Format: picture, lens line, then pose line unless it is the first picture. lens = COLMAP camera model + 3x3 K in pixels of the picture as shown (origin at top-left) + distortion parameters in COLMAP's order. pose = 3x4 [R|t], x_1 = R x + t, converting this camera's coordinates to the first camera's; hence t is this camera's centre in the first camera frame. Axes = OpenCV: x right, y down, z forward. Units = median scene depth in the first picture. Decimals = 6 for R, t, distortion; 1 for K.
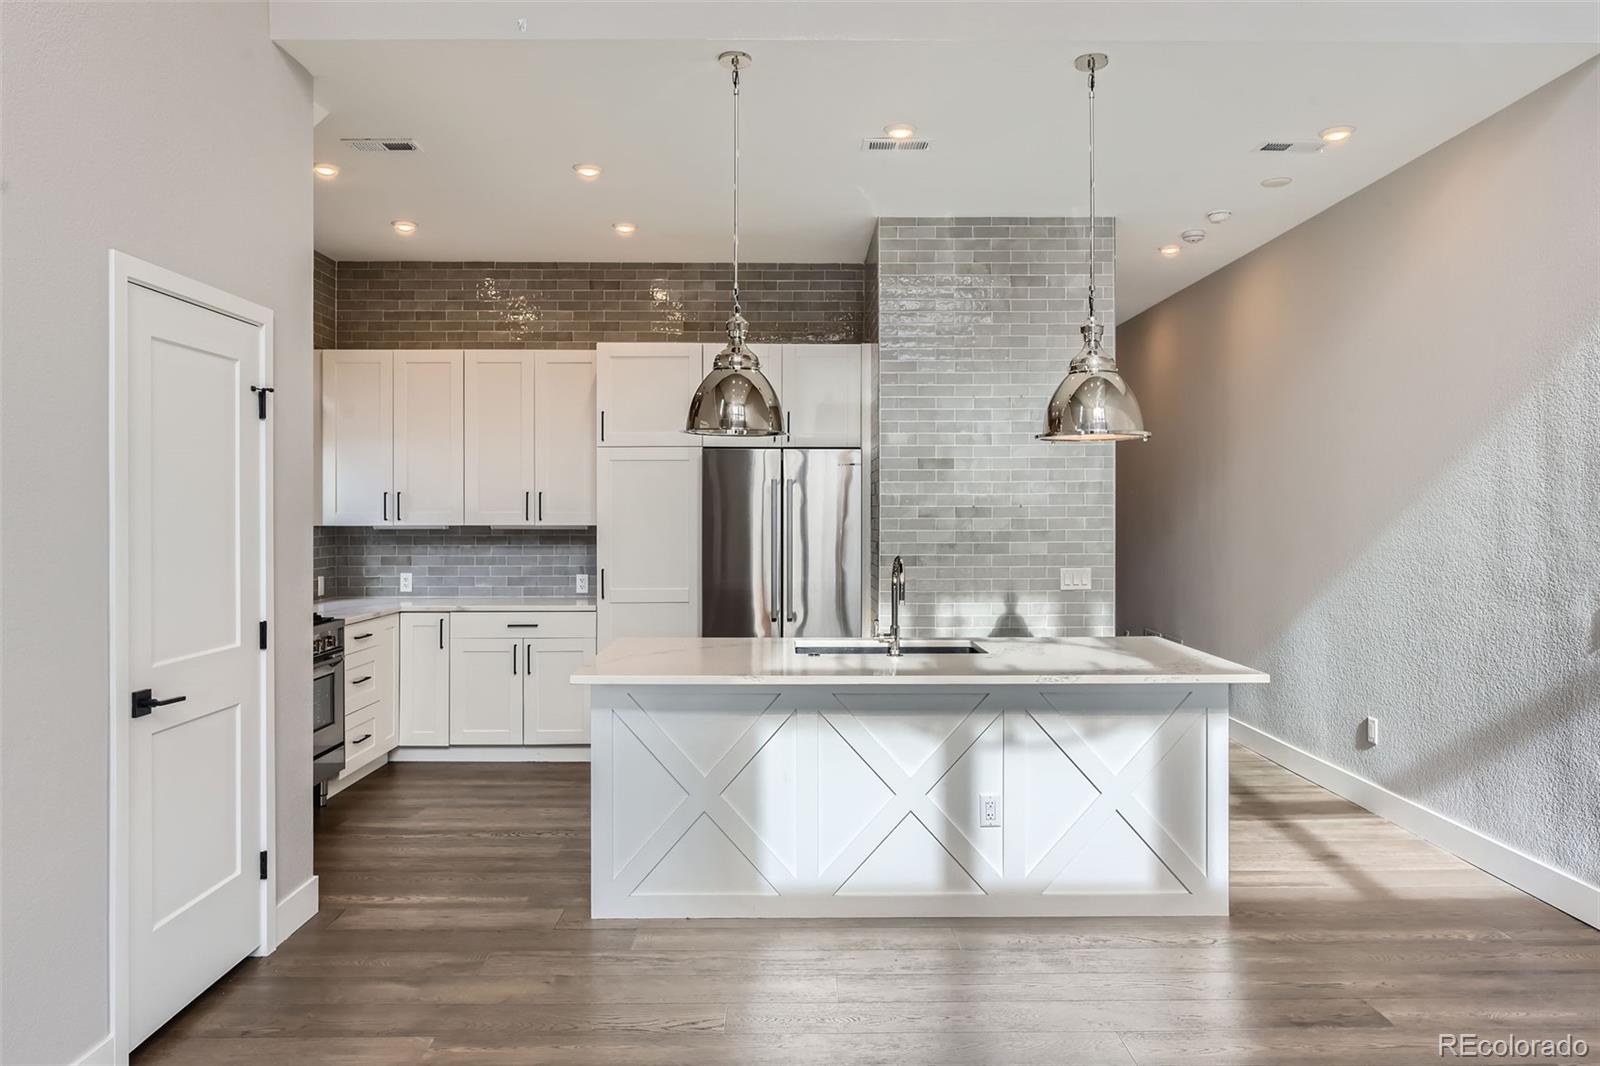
lens RADIAL K [[1104.5, 0, 821.8], [0, 1104.5, 509.2], [0, 0, 1]] dist [0.002879, 0.000714]
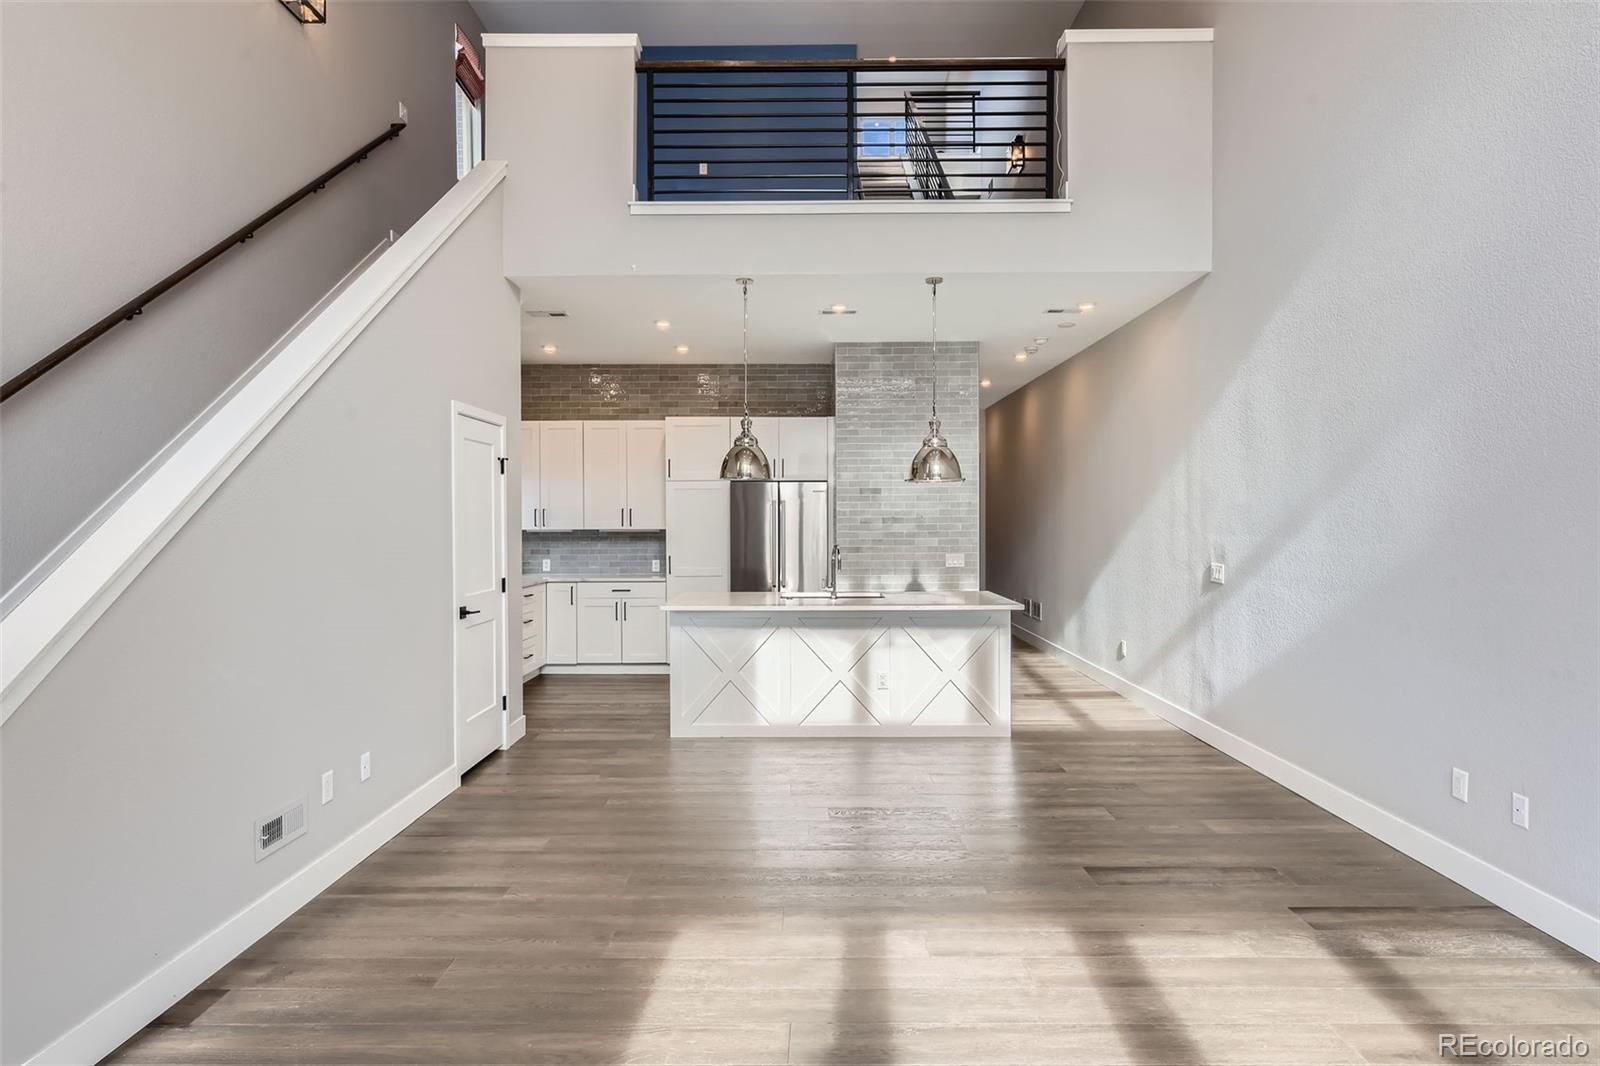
lens RADIAL K [[894.2, 0, 795.9], [0, 894.2, 518.3], [0, 0, 1]] dist [0.030790, 0.000604]
pose [[0.999223, -0.003258, -0.039271, 0.044200], [0.003289, 0.999994, 0.000716, -0.001853], [0.039268, -0.000845, 0.999228, -0.345021]]
